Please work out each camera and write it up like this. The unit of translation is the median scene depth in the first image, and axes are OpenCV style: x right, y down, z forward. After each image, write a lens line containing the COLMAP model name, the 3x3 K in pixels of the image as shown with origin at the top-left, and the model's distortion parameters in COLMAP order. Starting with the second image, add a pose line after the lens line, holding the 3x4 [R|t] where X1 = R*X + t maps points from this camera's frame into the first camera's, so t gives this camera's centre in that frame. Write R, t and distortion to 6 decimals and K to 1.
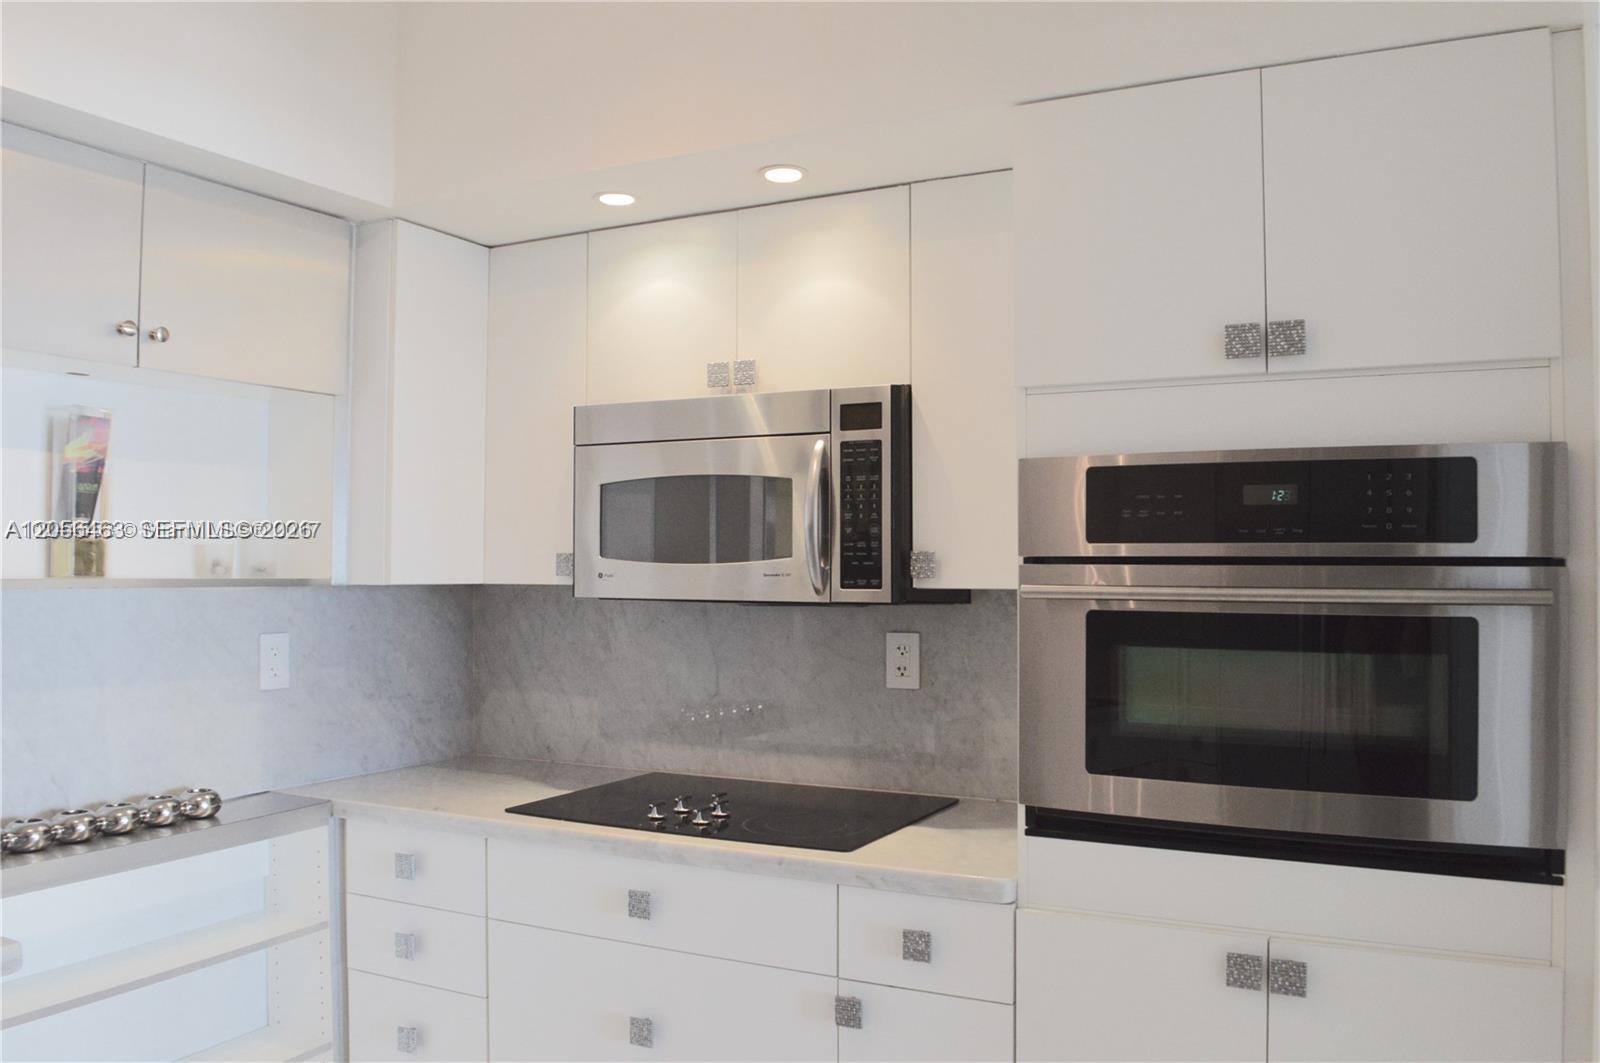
lens RADIAL K [[1262.1, 0, 799.2], [0, 1262.1, 538.3], [0, 0, 1]] dist [-0.086816, 0.025478]
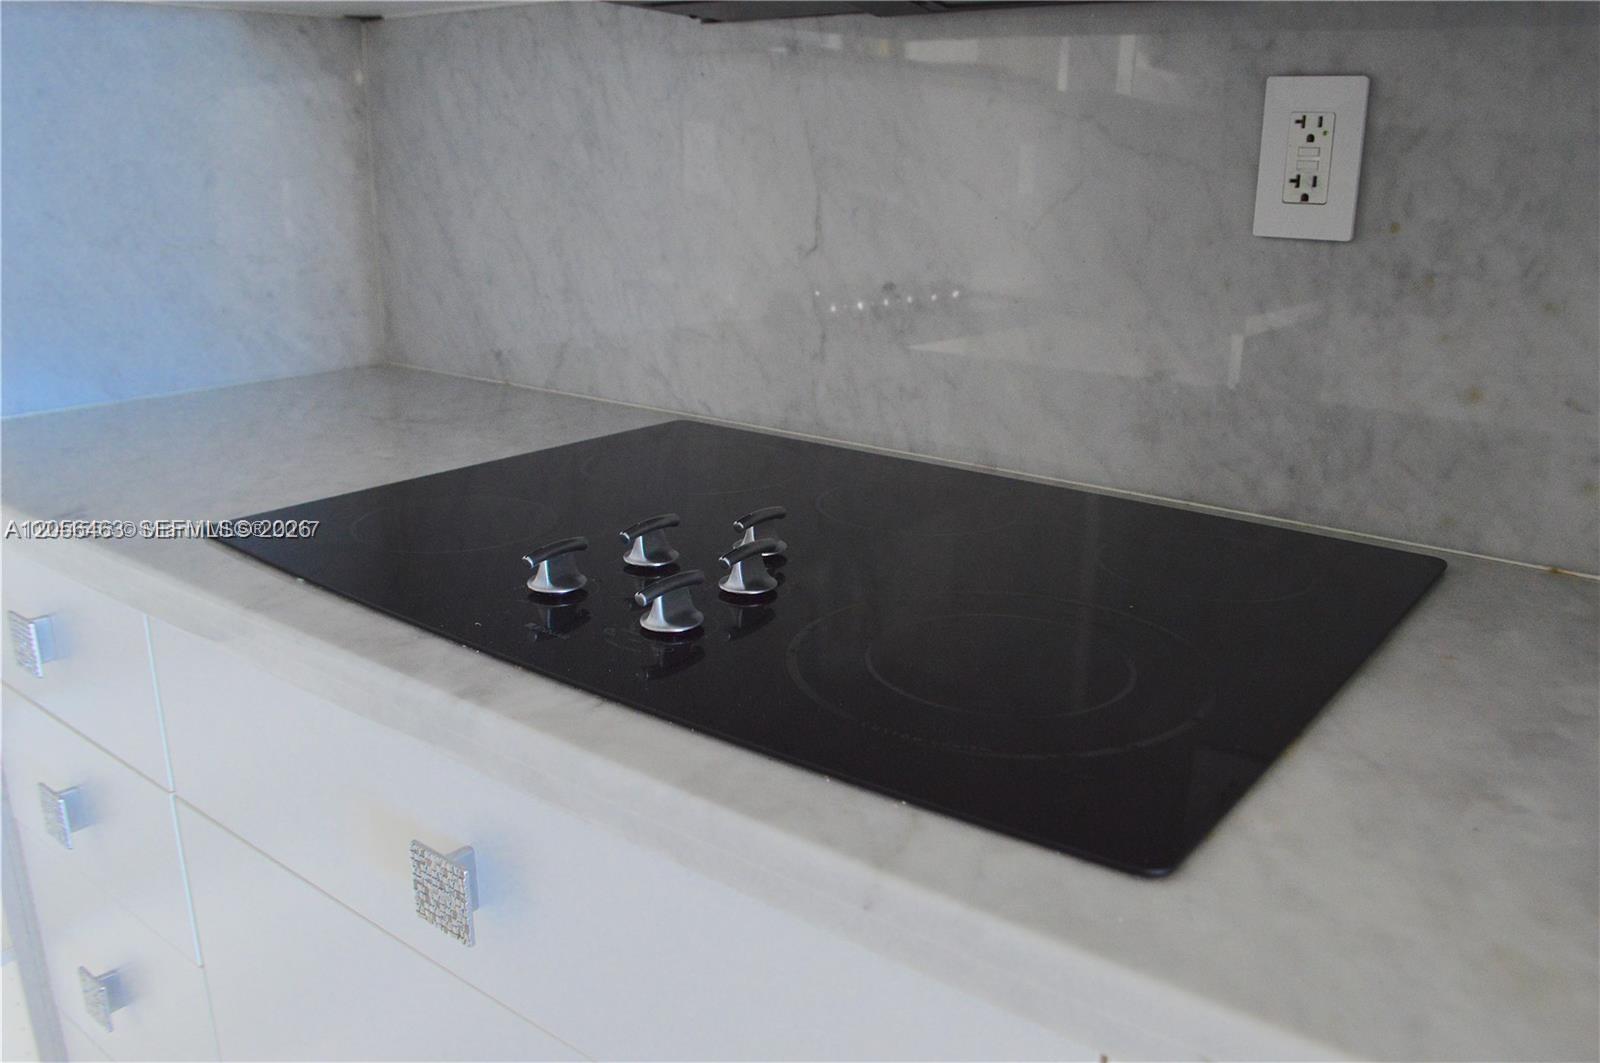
lens RADIAL K [[1262.1, 0, 809.4], [0, 1262.1, 541.9], [0, 0, 1]] dist [-0.086816, 0.025478]
pose [[0.985320, 0.064121, -0.158220, 0.005716], [-0.010983, 0.948674, 0.316066, 0.090291], [0.170366, -0.309688, 0.935451, 0.613549]]
